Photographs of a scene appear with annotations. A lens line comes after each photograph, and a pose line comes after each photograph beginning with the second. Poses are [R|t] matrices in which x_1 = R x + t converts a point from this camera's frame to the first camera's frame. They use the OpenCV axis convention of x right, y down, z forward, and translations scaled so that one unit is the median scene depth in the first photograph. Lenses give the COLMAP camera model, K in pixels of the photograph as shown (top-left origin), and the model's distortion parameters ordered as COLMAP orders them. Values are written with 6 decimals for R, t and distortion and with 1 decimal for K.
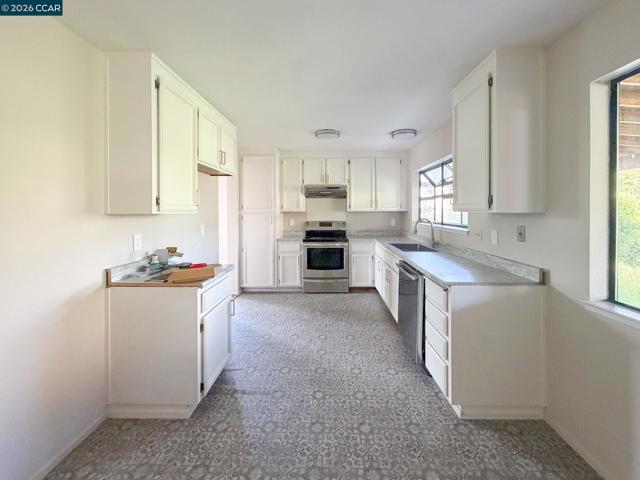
lens RADIAL K [[268.7, 0, 321.8], [0, 268.7, 211.8], [0, 0, 1]] dist [0.000132, 0.000036]
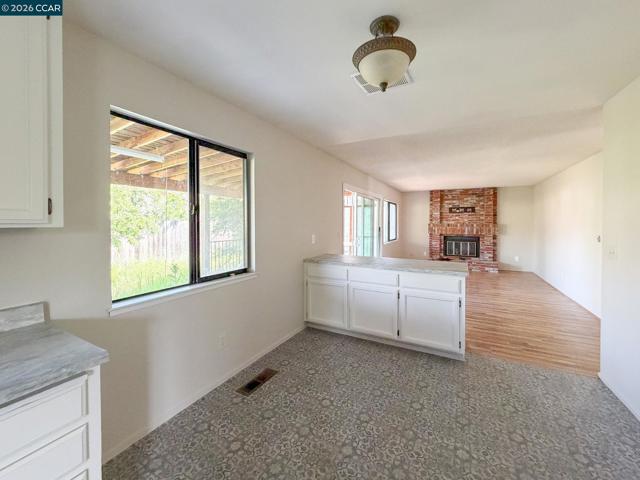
lens RADIAL K [[260.0, 0, 321.1], [0, 260.0, 224.4], [0, 0, 1]] dist [0.000210, -0.000052]
pose [[-0.890957, 0.000239, 0.454088, -0.073783], [0.005428, 0.999934, 0.010122, -0.002779], [-0.454056, 0.011483, -0.890899, 0.502573]]
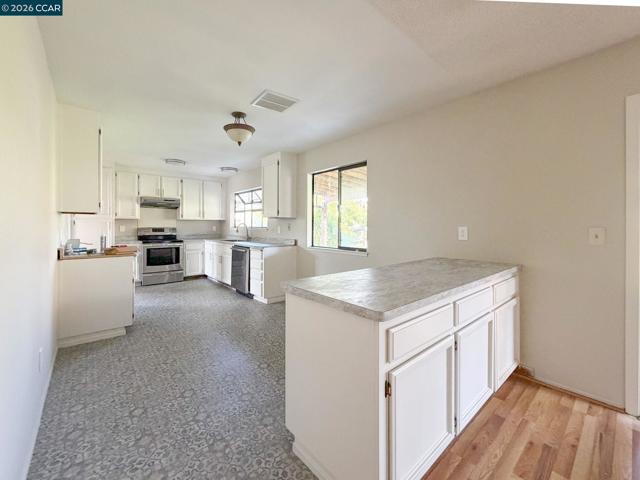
lens RADIAL K [[269.6, 0, 320.6], [0, 269.6, 224.1], [0, 0, 1]] dist [0.000550, 0.000007]
pose [[0.740006, 0.005958, 0.672574, -0.291610], [0.000696, 0.999953, -0.009623, 0.035533], [-0.672600, 0.007589, 0.739967, -0.425438]]
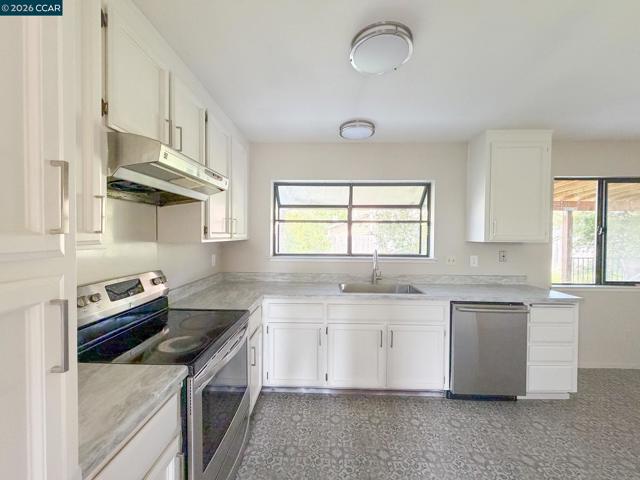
lens RADIAL K [[257.7, 0, 320.0], [0, 257.7, 240.0], [0, 0, 1]] dist [-0.003275, -0.000094]
pose [[0.001920, -0.013460, 0.999908, -0.294310], [-0.001367, 0.999908, 0.013462, -0.010462], [-0.999997, -0.001392, 0.001901, 0.885695]]
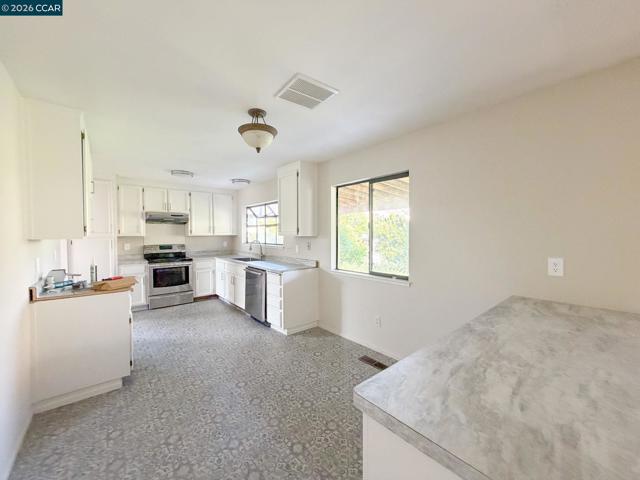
lens RADIAL K [[259.9, 0, 320.0], [0, 259.9, 240.0], [0, 0, 1]] dist [0.000832, 0.000000]
pose [[0.754227, -0.015989, 0.656419, -0.238792], [0.004232, 0.999801, 0.019490, -0.002756], [-0.656600, -0.011922, 0.754145, -0.267988]]
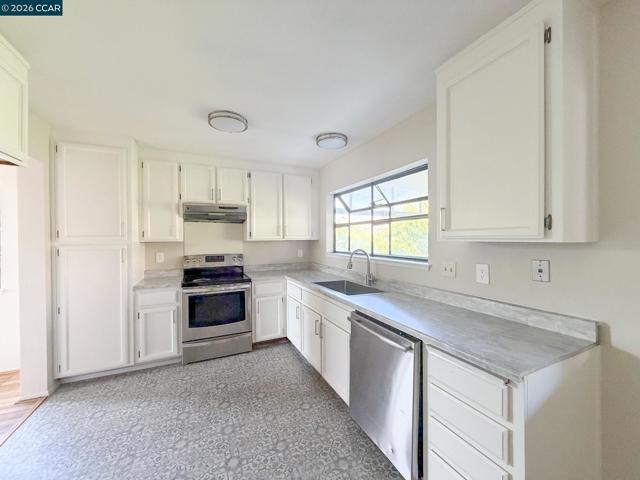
lens RADIAL K [[257.7, 0, 320.0], [0, 257.7, 240.0], [0, 0, 1]] dist [-0.003275, -0.000094]
pose [[0.893592, -0.004056, 0.448863, -0.049659], [0.004946, 0.999987, -0.000811, -0.002010], [-0.448854, 0.002945, 0.893600, 0.284529]]
